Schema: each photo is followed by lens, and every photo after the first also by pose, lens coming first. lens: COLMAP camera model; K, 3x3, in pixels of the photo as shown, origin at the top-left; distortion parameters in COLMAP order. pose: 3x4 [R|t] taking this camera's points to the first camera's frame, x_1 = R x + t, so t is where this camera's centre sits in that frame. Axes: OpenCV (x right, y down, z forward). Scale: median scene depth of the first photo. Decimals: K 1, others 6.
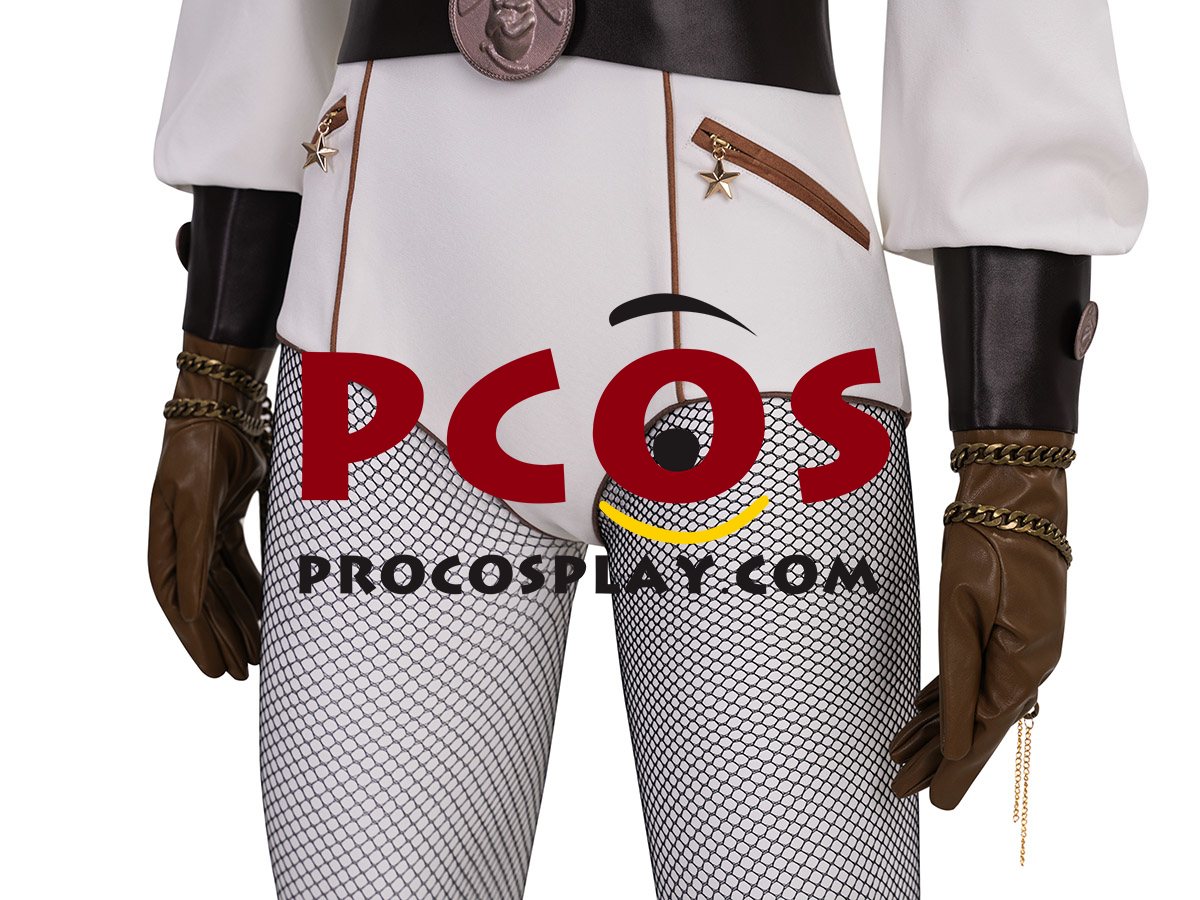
lens RADIAL K [[2687.0, 0, 600.0], [0, 2687.0, 450.0], [0, 0, 1]] dist [0.043256, -0.109191]
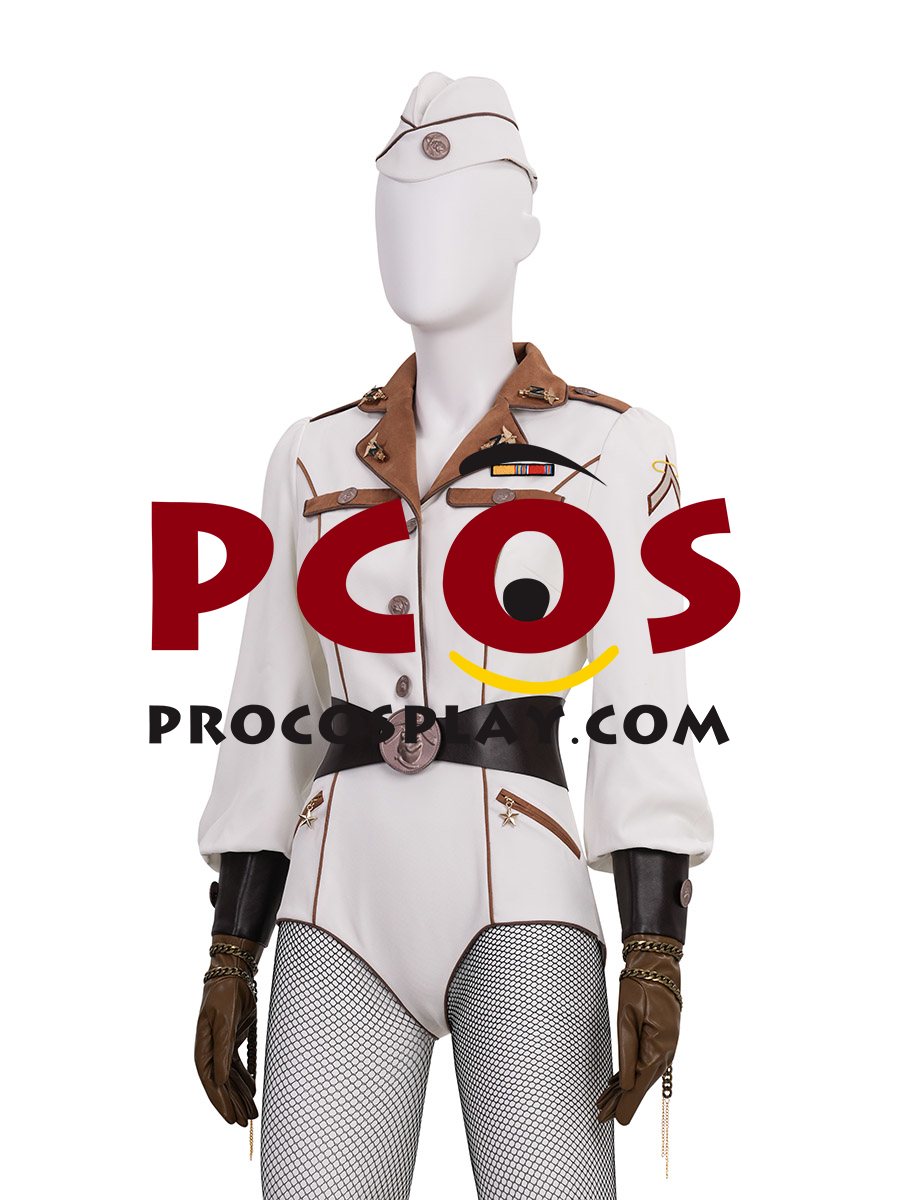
lens RADIAL K [[2687.0, 0, 450.0], [0, 2687.0, 600.0], [0, 0, 1]] dist [0.043256, -0.109191]
pose [[0.999329, 0.006286, 0.036083, -0.077866], [0.004743, 0.954654, -0.297680, 0.357787], [-0.036318, 0.297651, 0.953984, -1.043167]]
